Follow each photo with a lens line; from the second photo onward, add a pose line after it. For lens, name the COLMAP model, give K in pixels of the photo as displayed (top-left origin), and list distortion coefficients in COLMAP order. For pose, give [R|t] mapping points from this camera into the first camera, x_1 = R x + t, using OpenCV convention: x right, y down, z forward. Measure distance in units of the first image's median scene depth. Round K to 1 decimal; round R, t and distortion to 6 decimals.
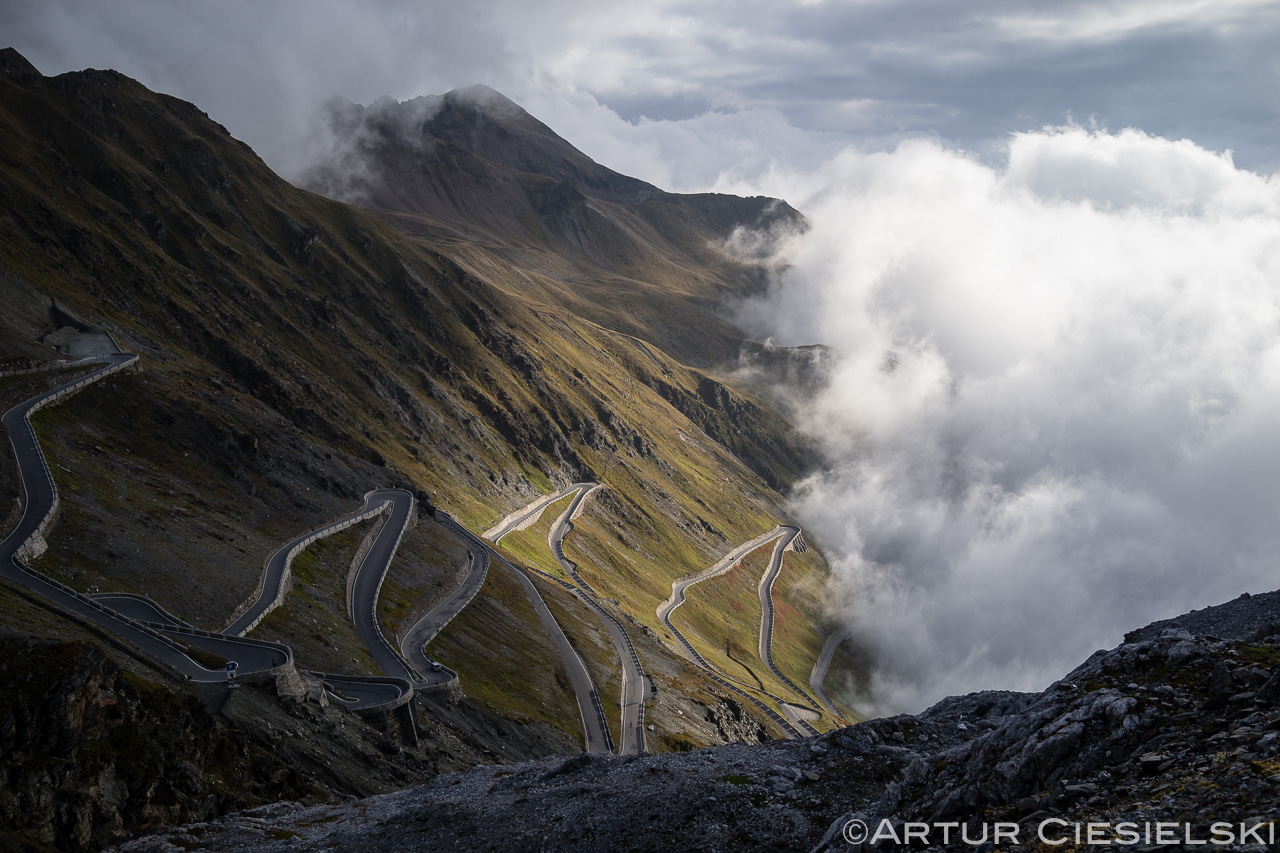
lens RADIAL K [[1204.1, 0, 643.5], [0, 1204.1, 428.0], [0, 0, 1]] dist [-0.059900, -0.061578]
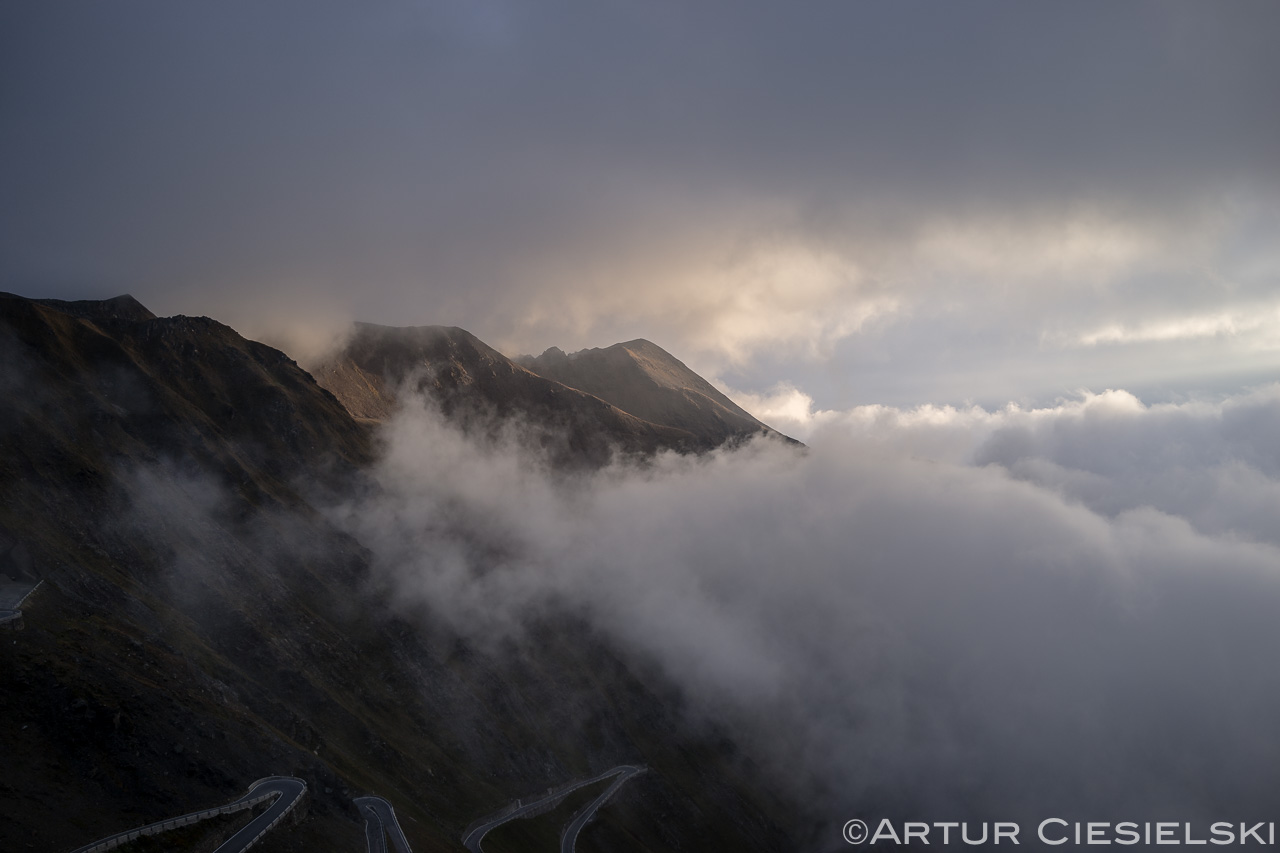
lens RADIAL K [[1204.1, 0, 643.5], [0, 1204.1, 428.0], [0, 0, 1]] dist [-0.059900, -0.061578]
pose [[0.985042, 0.029531, -0.169768, 0.113570], [-0.063649, 0.977888, -0.199208, -0.026018], [0.160131, 0.207034, 0.965140, 0.073927]]
